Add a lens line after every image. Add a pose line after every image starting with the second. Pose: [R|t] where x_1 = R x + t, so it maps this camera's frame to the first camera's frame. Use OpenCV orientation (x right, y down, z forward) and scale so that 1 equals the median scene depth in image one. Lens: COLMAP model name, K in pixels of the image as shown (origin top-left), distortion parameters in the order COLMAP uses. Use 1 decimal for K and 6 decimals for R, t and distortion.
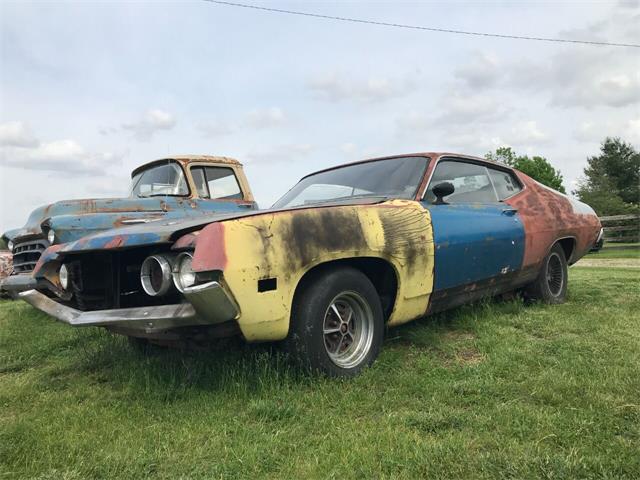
lens RADIAL K [[522.8, 0, 313.1], [0, 522.8, 237.7], [0, 0, 1]] dist [0.014519, -0.012537]
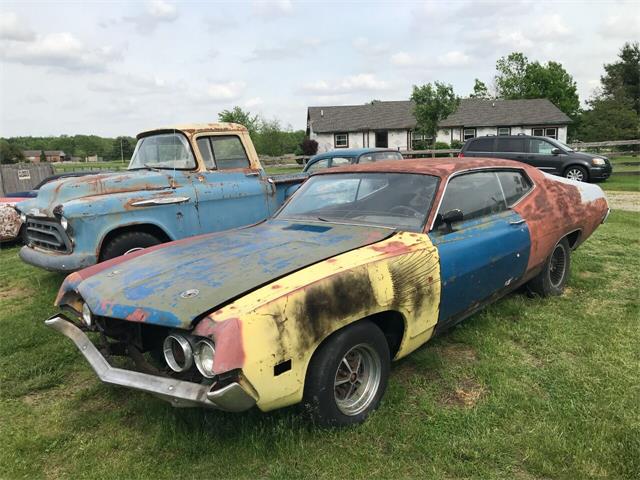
lens RADIAL K [[518.7, 0, 311.0], [0, 518.7, 240.5], [0, 0, 1]] dist [0.012952, -0.007469]
pose [[0.999937, 0.001240, -0.011132, -0.013980], [0.000852, 0.982563, 0.185926, -0.268427], [0.011168, -0.185924, 0.982501, 0.007932]]
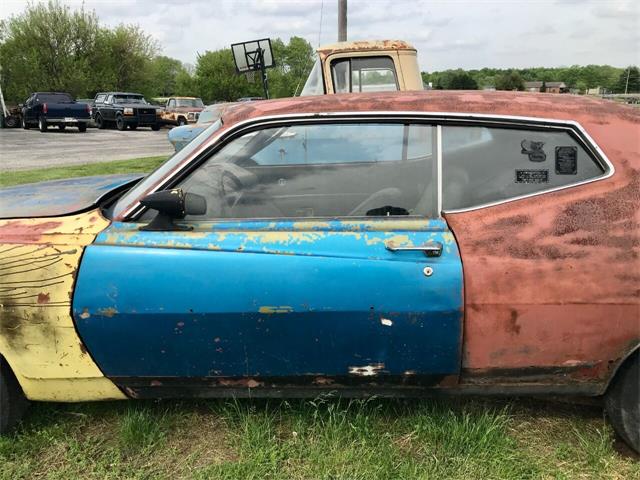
lens RADIAL K [[518.3, 0, 304.2], [0, 518.3, 239.8], [0, 0, 1]] dist [0.011906, 0.004422]
pose [[0.636426, 0.237155, -0.733975, 0.830069], [-0.001043, 0.951825, 0.306640, -0.247316], [0.771337, -0.194388, 0.606013, 0.898689]]
